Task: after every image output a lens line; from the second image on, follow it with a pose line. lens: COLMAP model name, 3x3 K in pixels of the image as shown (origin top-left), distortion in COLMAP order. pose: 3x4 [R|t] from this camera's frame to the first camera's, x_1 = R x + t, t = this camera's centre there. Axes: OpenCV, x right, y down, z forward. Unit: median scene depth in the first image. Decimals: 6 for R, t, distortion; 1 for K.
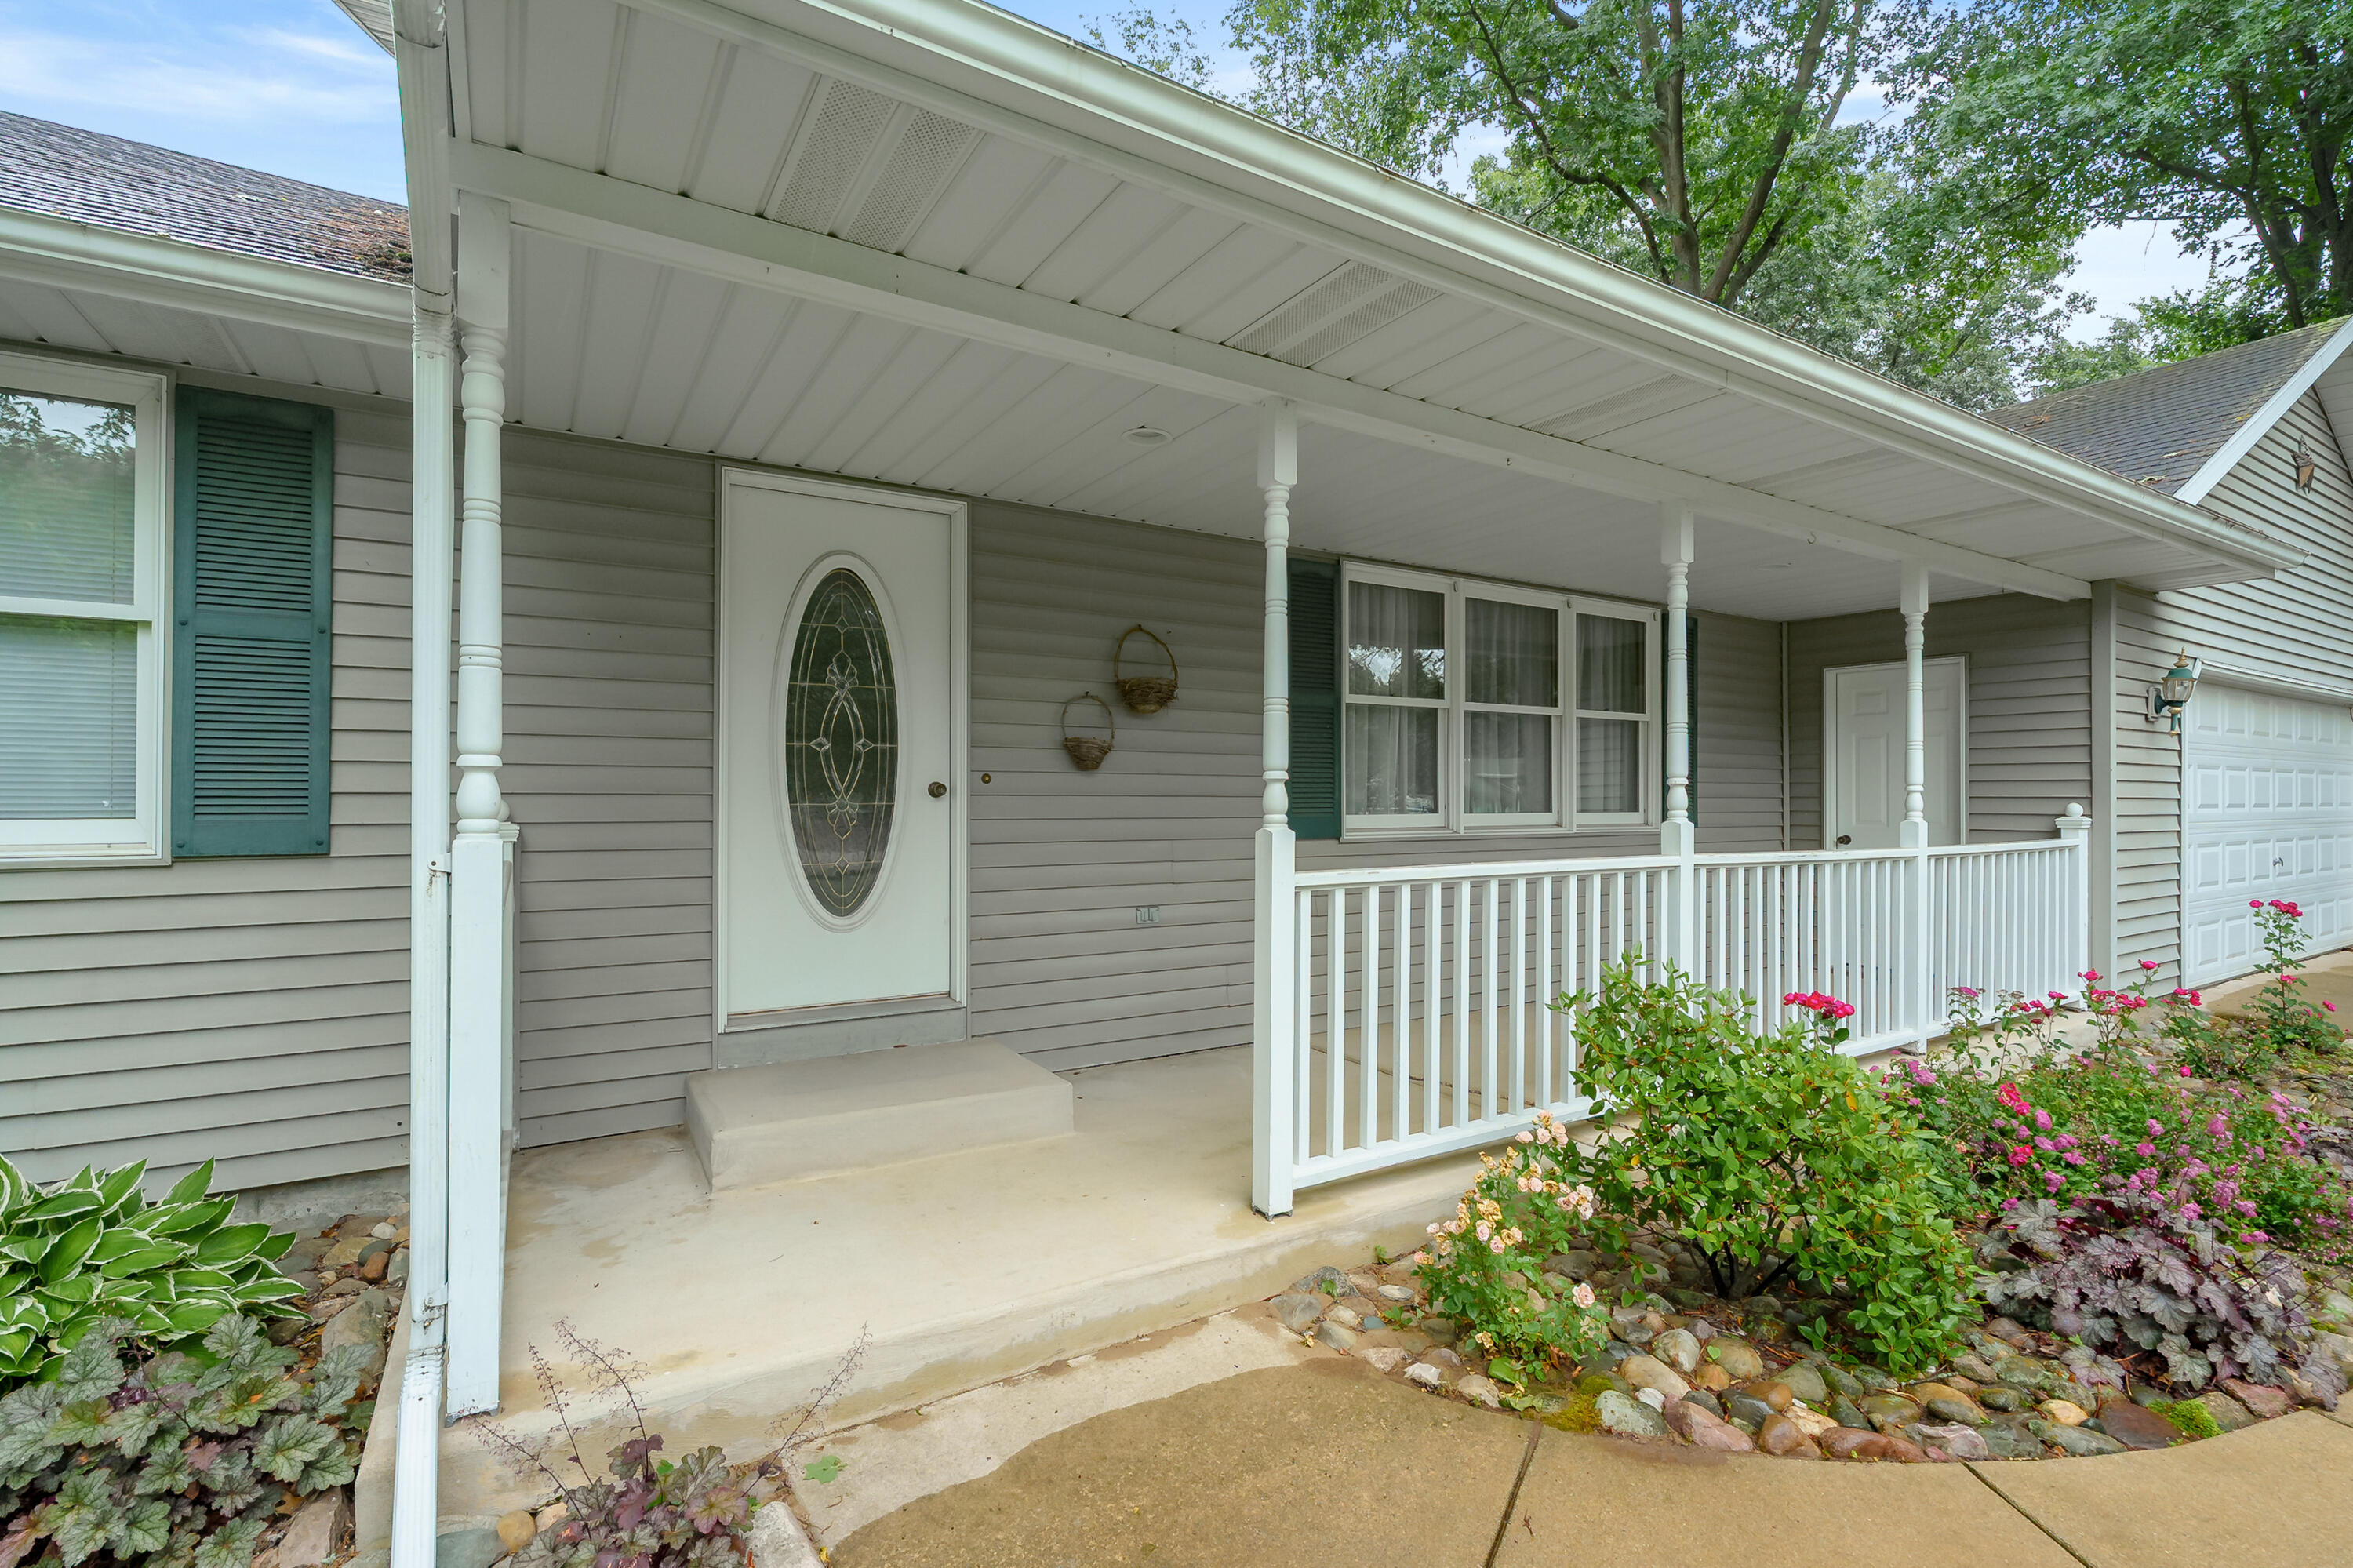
lens RADIAL K [[1073.3, 0, 1172.5], [0, 1073.3, 784.4], [0, 0, 1]] dist [-0.005617, 0.001380]
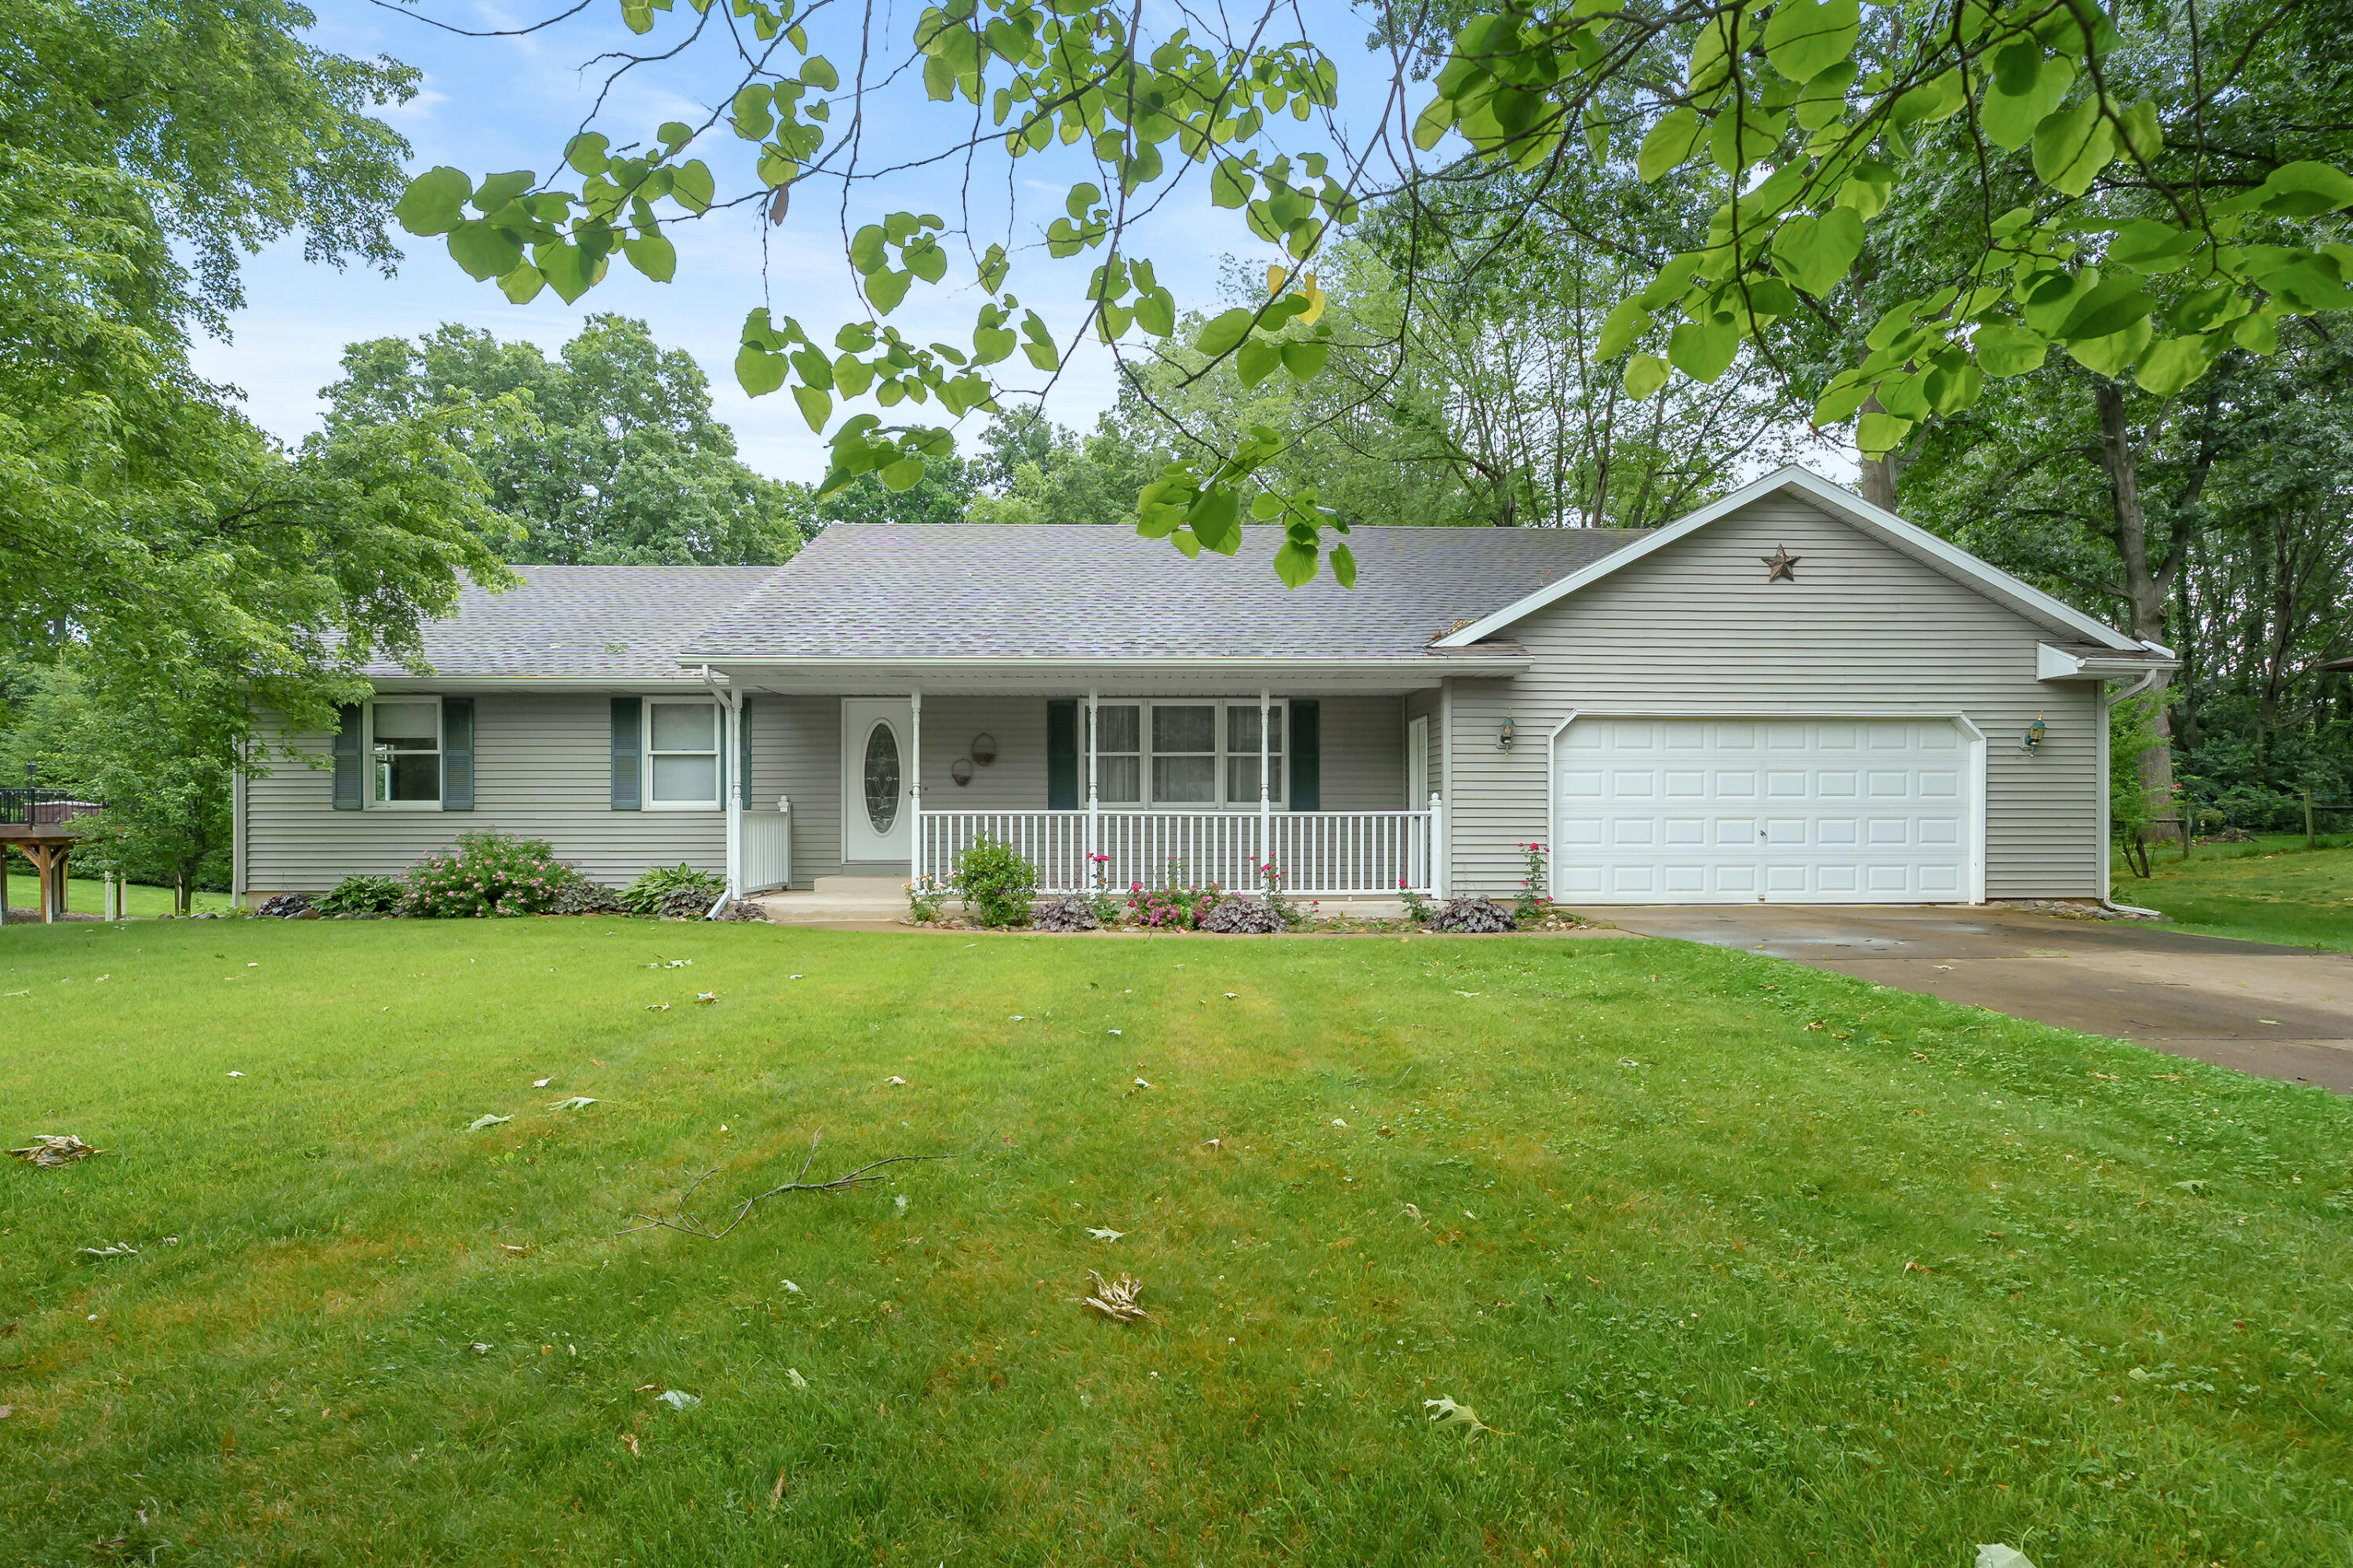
lens RADIAL K [[1073.3, 0, 1181.6], [0, 1073.3, 799.2], [0, 0, 1]] dist [-0.005617, 0.001380]
pose [[0.868326, -0.012782, -0.495828, 1.940084], [0.008729, 0.999907, -0.010490, 0.061013], [0.495916, 0.004781, 0.868357, -1.250483]]
